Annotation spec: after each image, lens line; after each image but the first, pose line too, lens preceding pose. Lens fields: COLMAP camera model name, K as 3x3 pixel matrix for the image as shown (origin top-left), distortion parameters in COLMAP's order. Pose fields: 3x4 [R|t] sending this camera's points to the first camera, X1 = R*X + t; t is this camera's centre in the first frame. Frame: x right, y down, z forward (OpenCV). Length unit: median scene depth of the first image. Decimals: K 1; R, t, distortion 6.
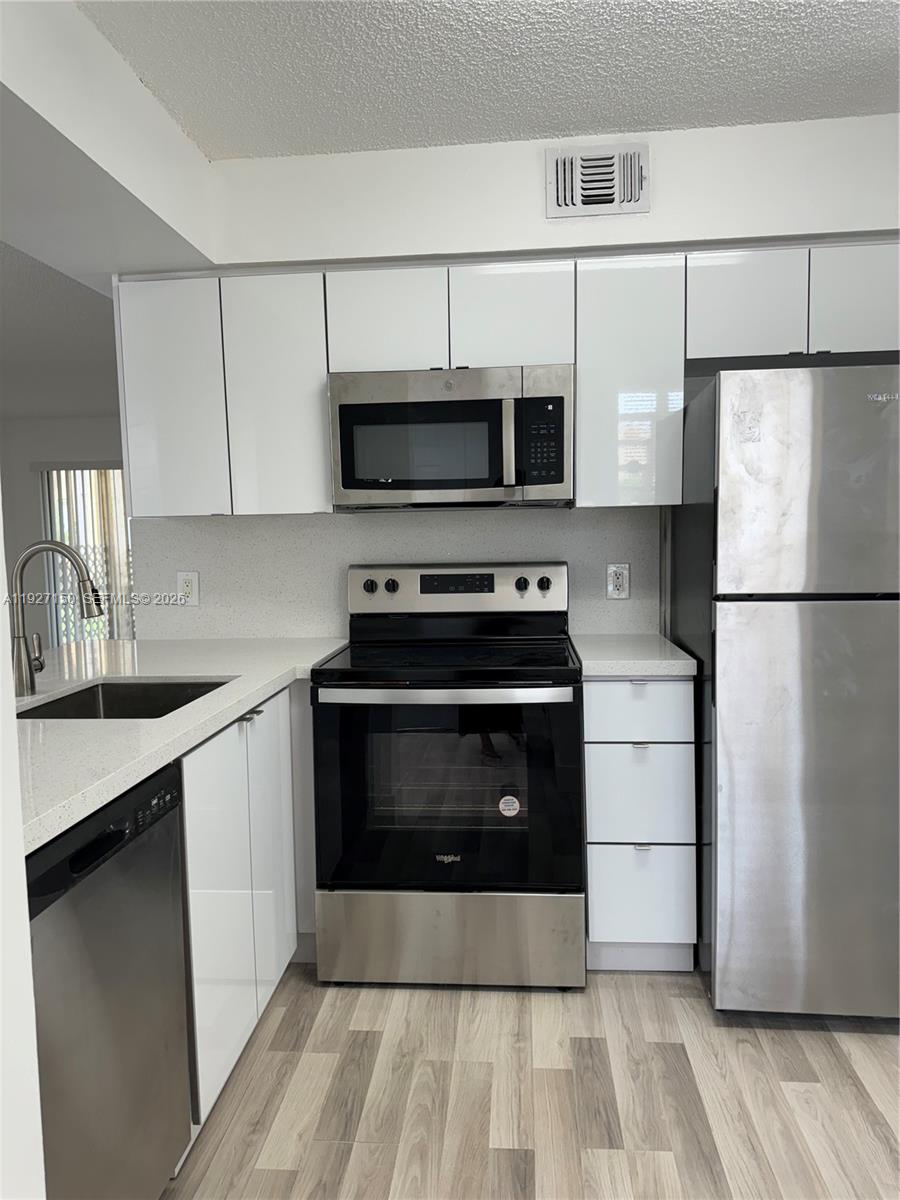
lens RADIAL K [[851.0, 0, 452.8], [0, 851.0, 599.2], [0, 0, 1]] dist [0.047217, -0.048586]
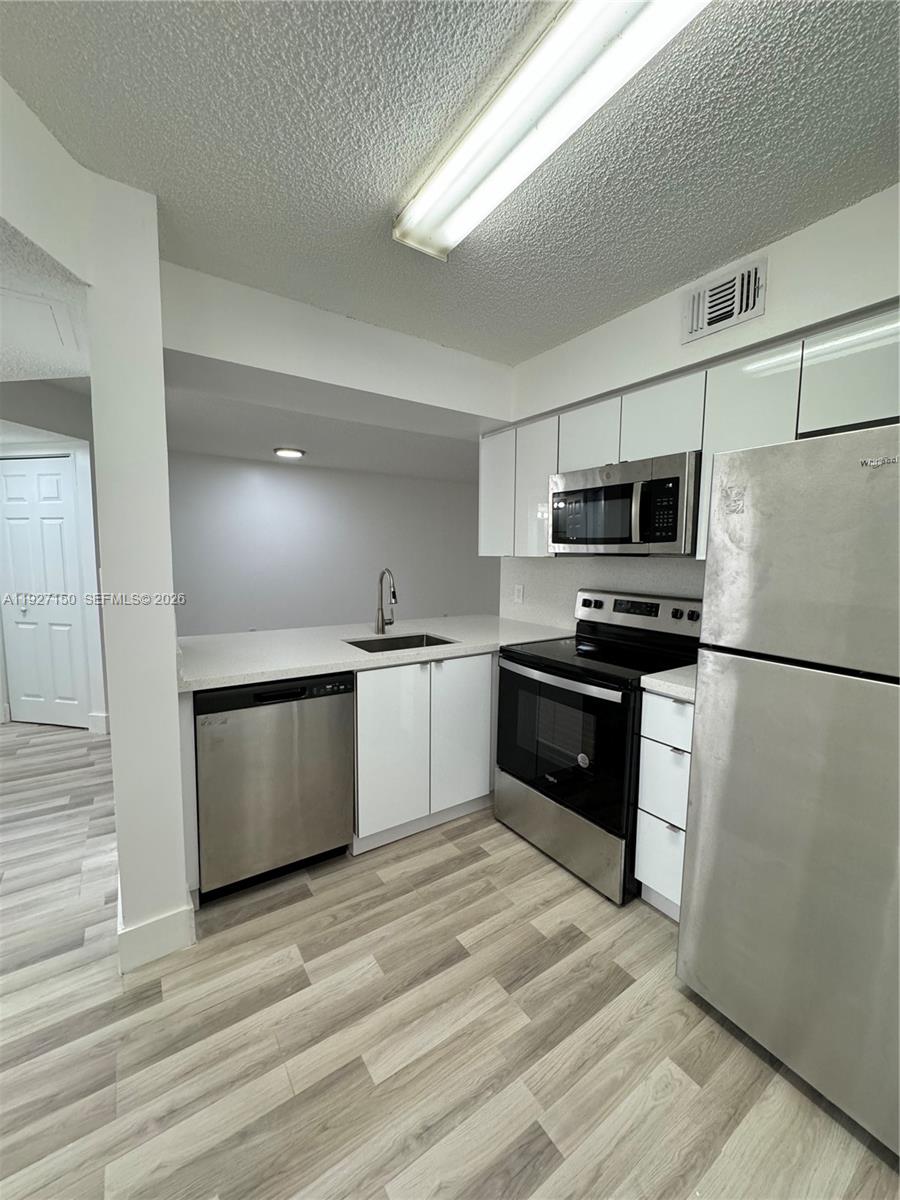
lens RADIAL K [[483.2, 0, 451.8], [0, 483.2, 596.5], [0, 0, 1]] dist [-0.003456, 0.000735]
pose [[0.626273, 0.099113, -0.773278, 0.549254], [-0.086525, 0.994595, 0.057404, -0.070811], [0.774788, 0.030957, 0.631463, 0.281502]]
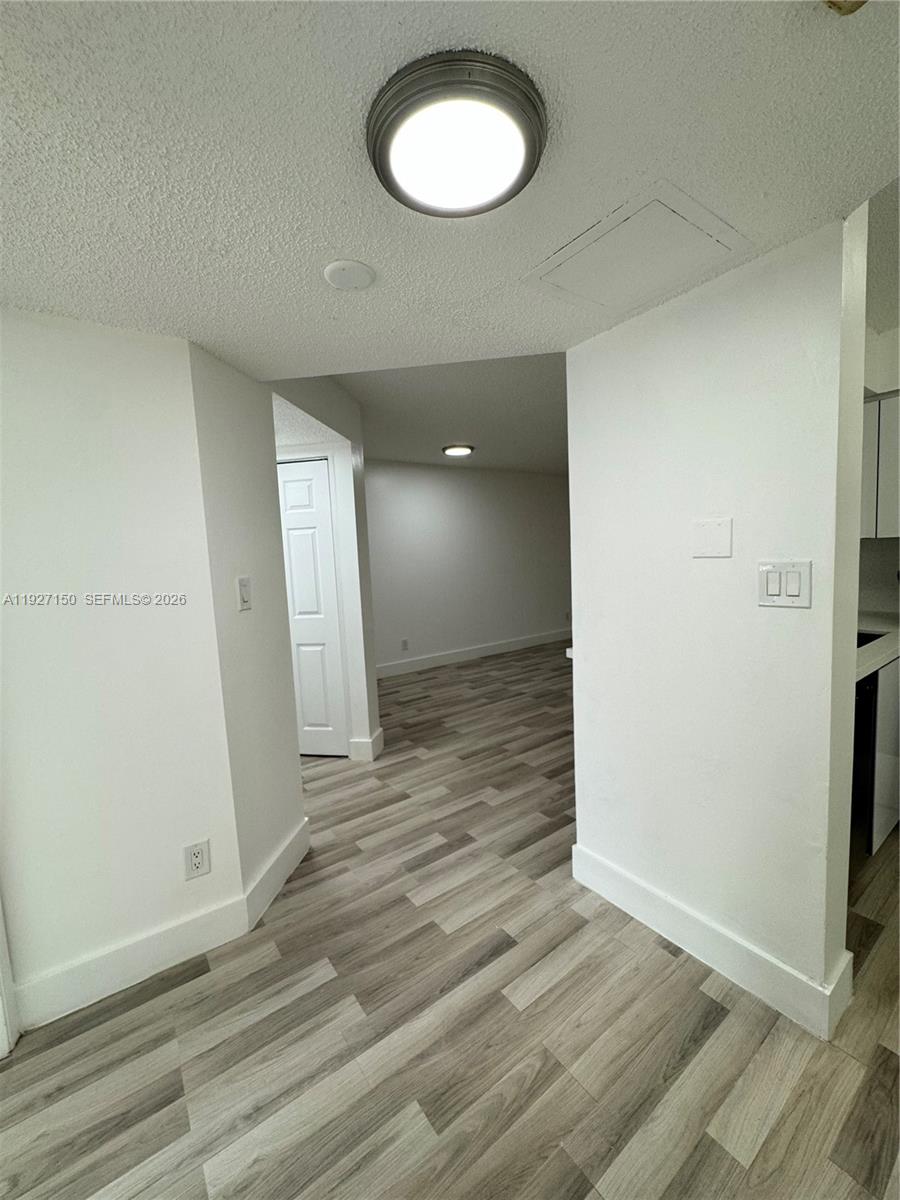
lens RADIAL K [[483.2, 0, 455.0], [0, 483.2, 599.6], [0, 0, 1]] dist [-0.003456, 0.000735]
pose [[0.656592, 0.059705, -0.751879, -0.092323], [-0.028735, 0.998118, 0.054166, -0.004236], [0.753698, -0.013960, 0.657072, -0.319157]]
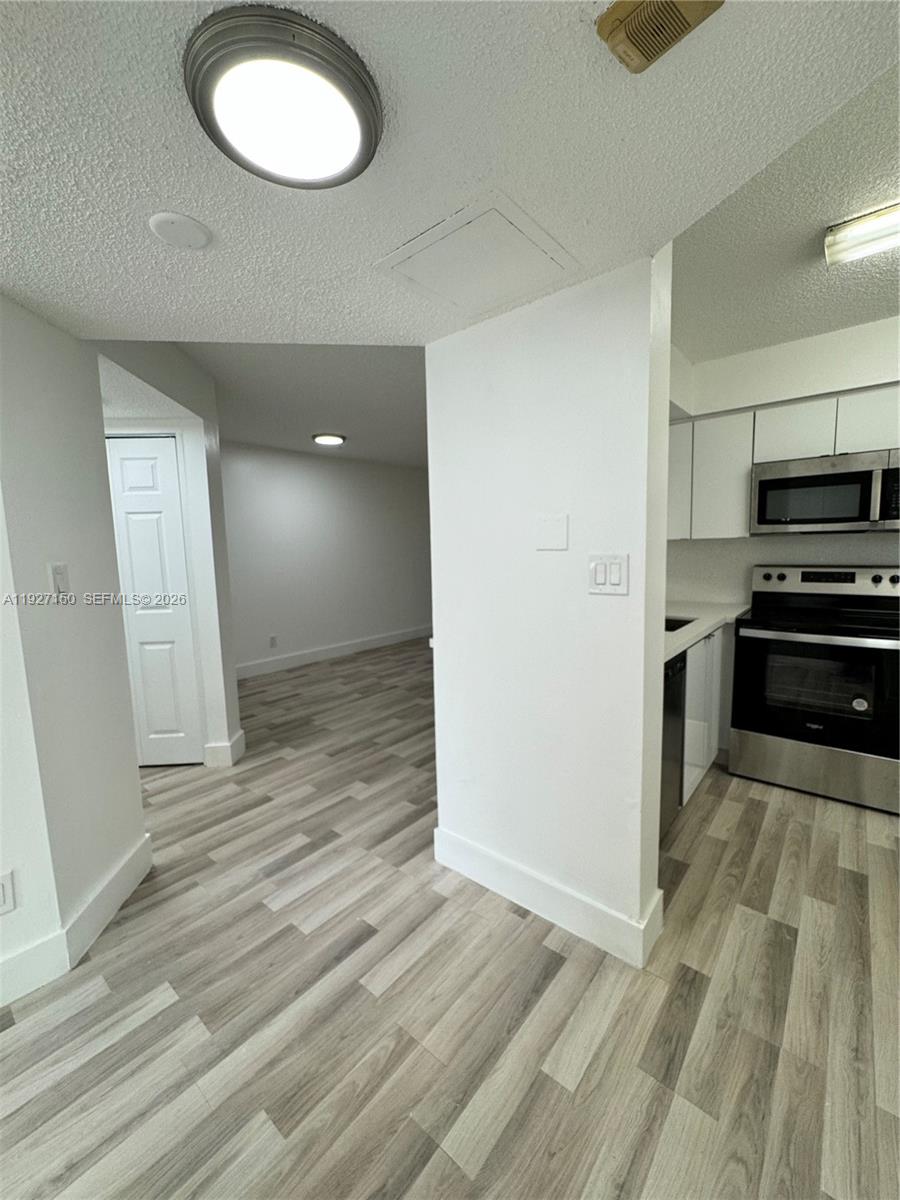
lens RADIAL K [[483.2, 0, 453.9], [0, 483.2, 600.0], [0, 0, 1]] dist [-0.003456, 0.000735]
pose [[0.818662, 0.062913, -0.570819, -0.066127], [-0.037869, 0.997732, 0.055653, 0.002704], [0.573026, -0.023945, 0.819187, -0.299502]]
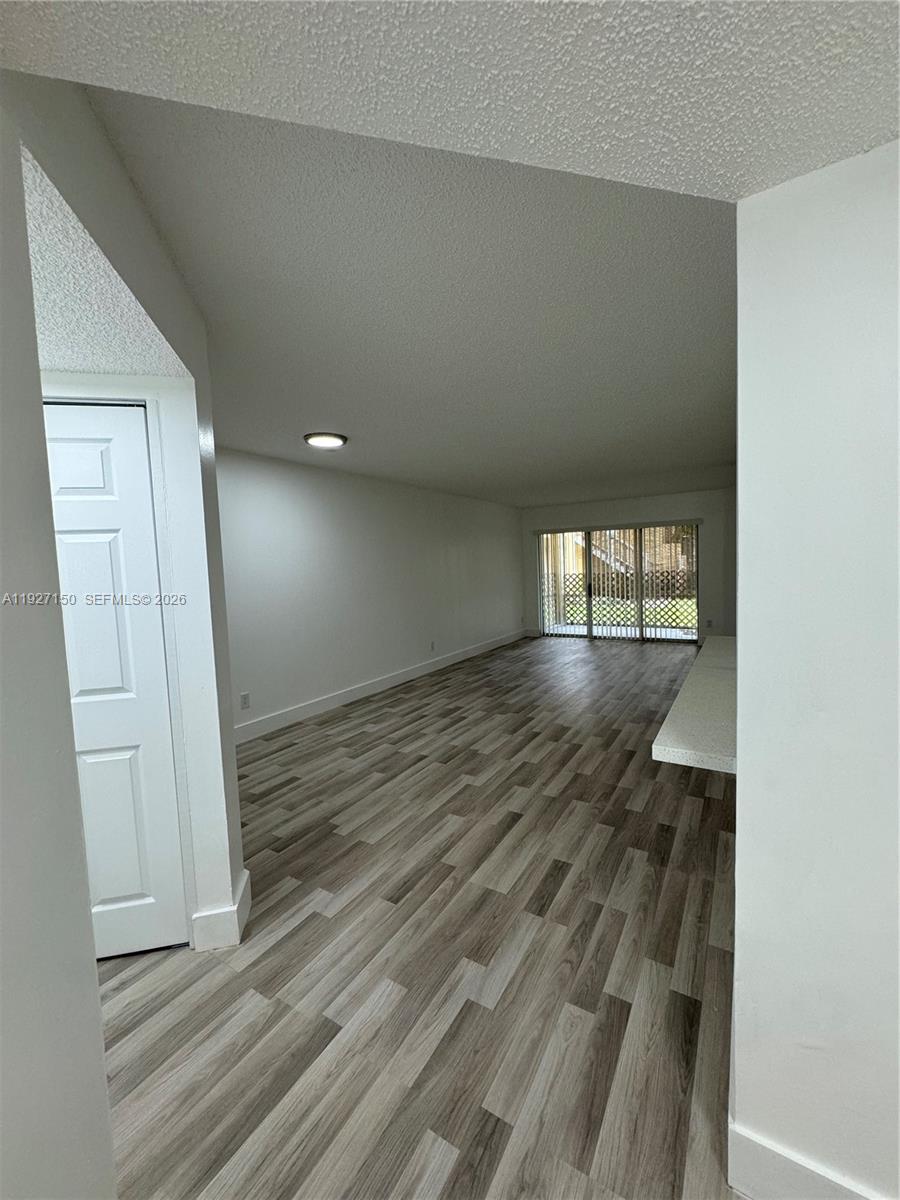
lens RADIAL K [[483.2, 0, 457.7], [0, 483.2, 599.1], [0, 0, 1]] dist [-0.003456, 0.000735]
pose [[0.892358, 0.014826, -0.451084, -0.601279], [-0.015511, 0.999877, 0.002180, -0.028594], [0.451061, 0.005051, 0.892479, -0.135365]]
